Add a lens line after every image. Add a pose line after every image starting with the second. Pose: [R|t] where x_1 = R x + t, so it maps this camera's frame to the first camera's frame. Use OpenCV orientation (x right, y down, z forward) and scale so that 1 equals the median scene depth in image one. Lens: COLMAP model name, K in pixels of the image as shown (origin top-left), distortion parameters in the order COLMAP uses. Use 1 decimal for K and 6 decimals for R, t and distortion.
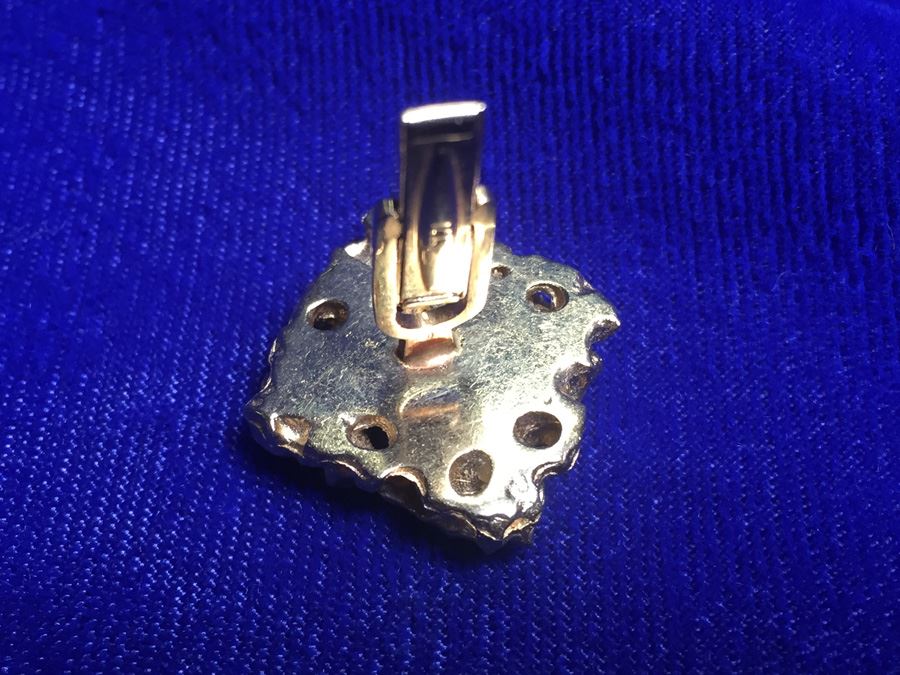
lens RADIAL K [[1343.4, 0, 446.5], [0, 1343.4, 336.8], [0, 0, 1]] dist [0.194388, 0.000000]
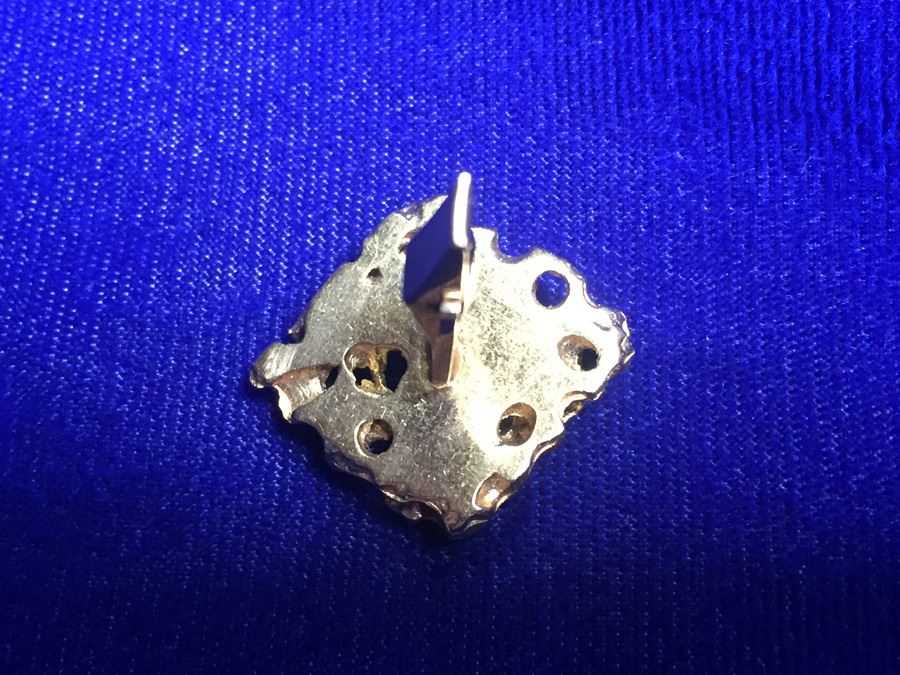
lens RADIAL K [[1343.4, 0, 453.9], [0, 1343.4, 341.3], [0, 0, 1]] dist [0.194388, 0.000000]
pose [[0.999457, -0.010829, -0.031125, -0.003877], [0.016928, 0.979045, 0.202938, -0.129385], [0.028275, -0.203355, 0.978697, -0.101184]]
